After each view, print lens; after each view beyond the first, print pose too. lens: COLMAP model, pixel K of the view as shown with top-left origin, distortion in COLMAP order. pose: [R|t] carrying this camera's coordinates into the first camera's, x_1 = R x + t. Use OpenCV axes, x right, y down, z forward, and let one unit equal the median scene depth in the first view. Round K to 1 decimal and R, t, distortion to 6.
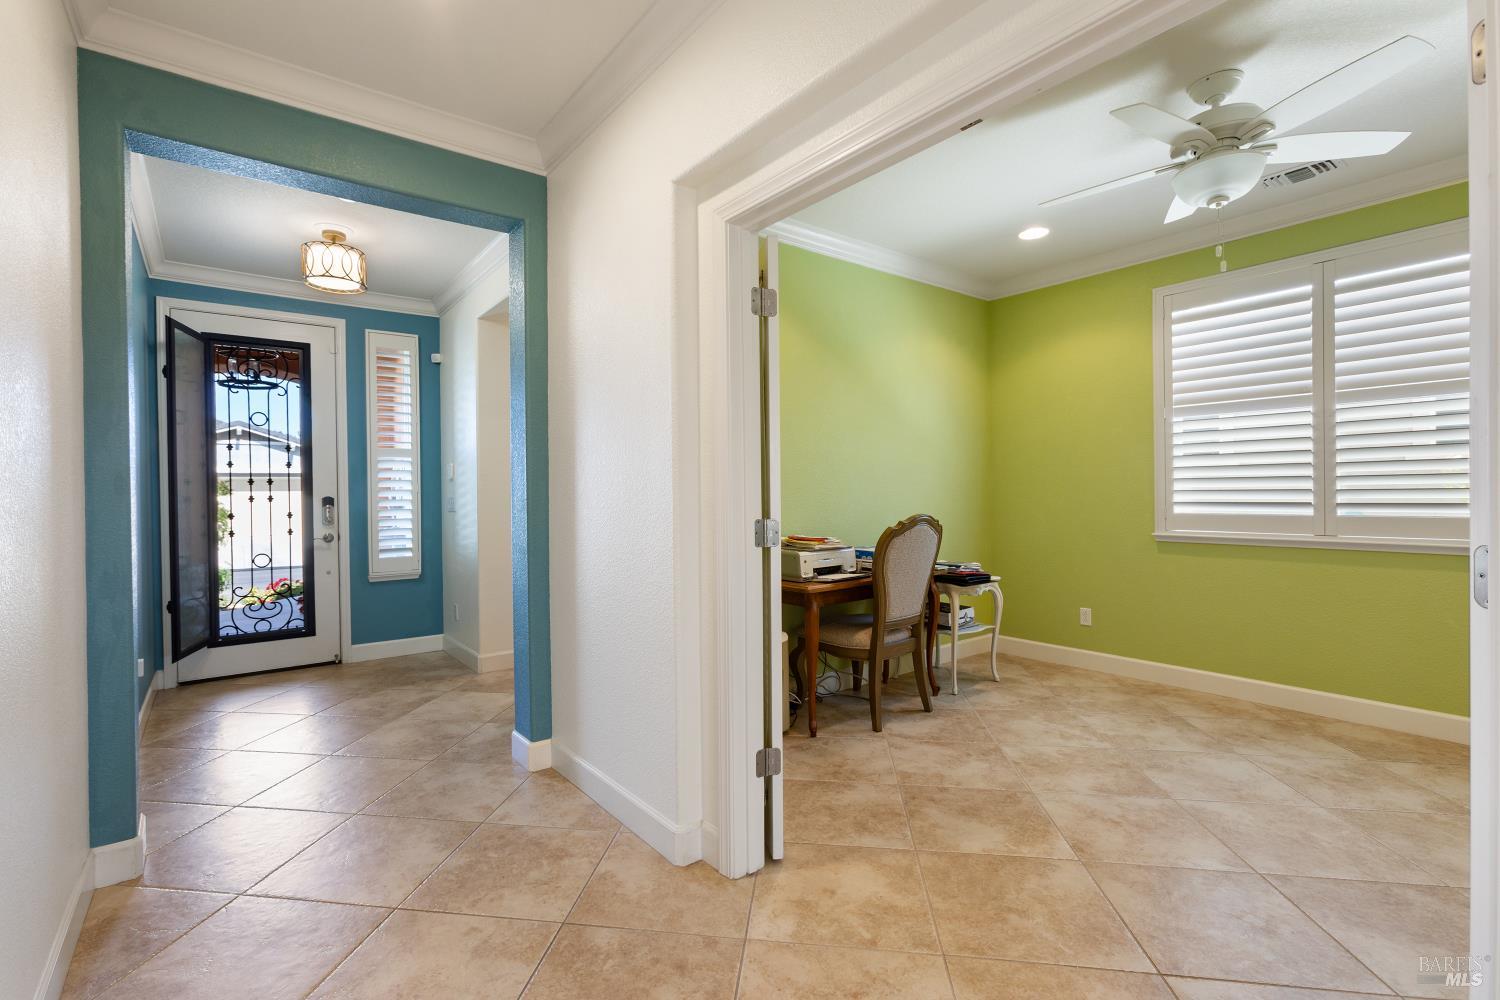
lens RADIAL K [[658.9, 0, 742.5], [0, 658.9, 497.9], [0, 0, 1]] dist [-0.022725, 0.012103]
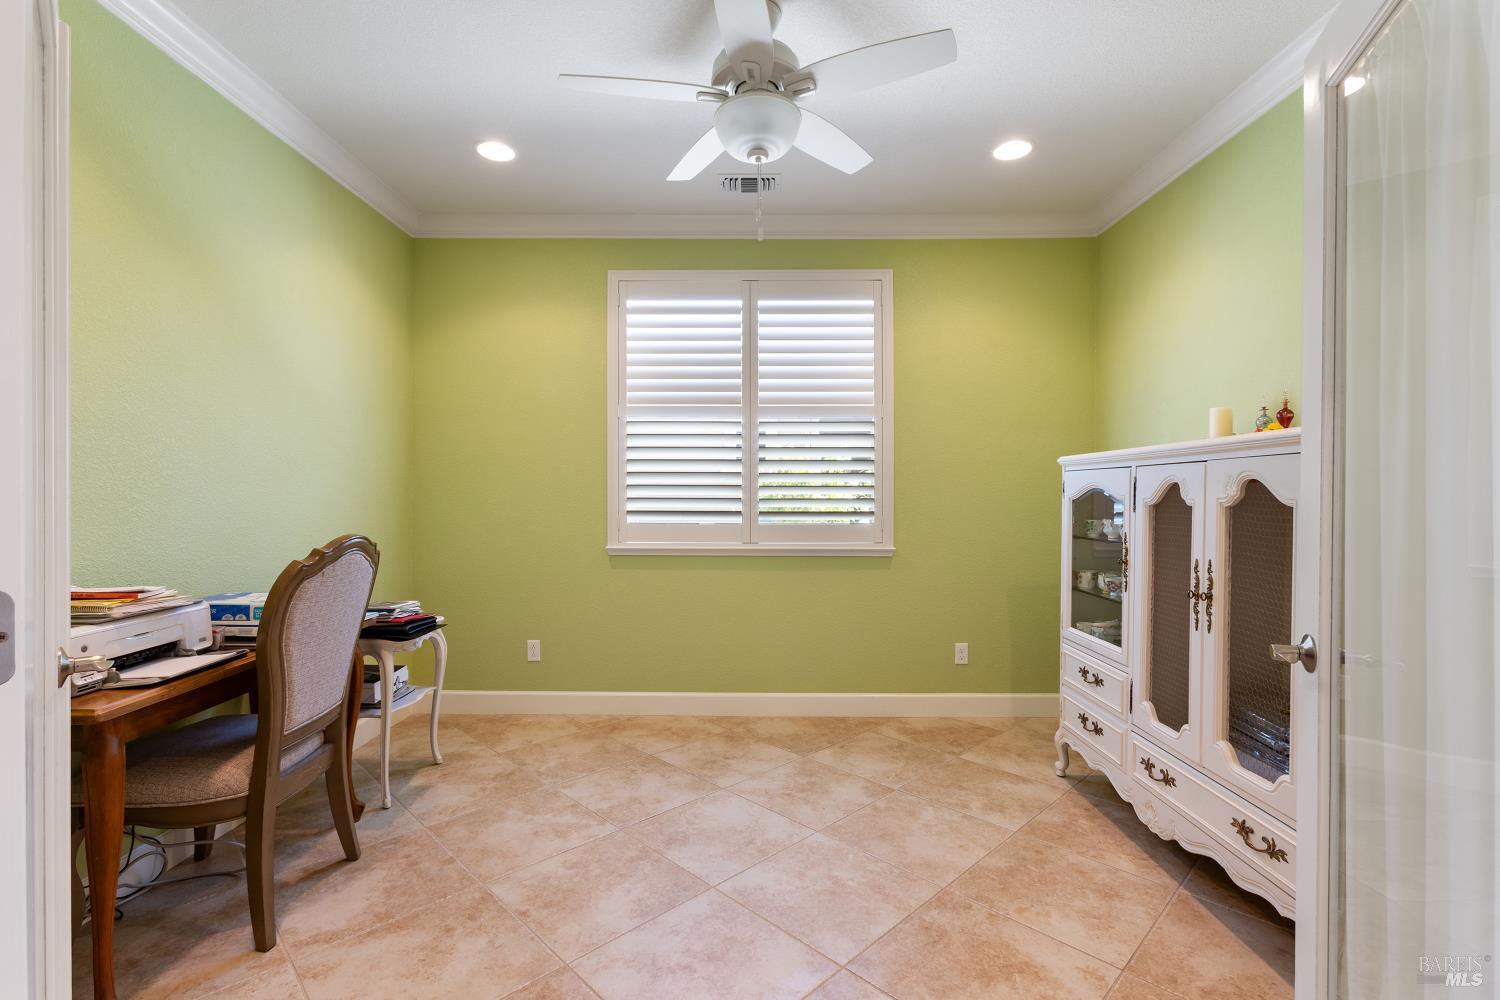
lens RADIAL K [[725.5, 0, 750.0], [0, 725.5, 500.0], [0, 0, 1]] dist [-0.025314, 0.020459]
pose [[0.649705, 0.007437, 0.760150, 0.012698], [-0.003492, 0.999971, -0.006799, -0.003177], [-0.760179, 0.001763, 0.649712, 0.287698]]
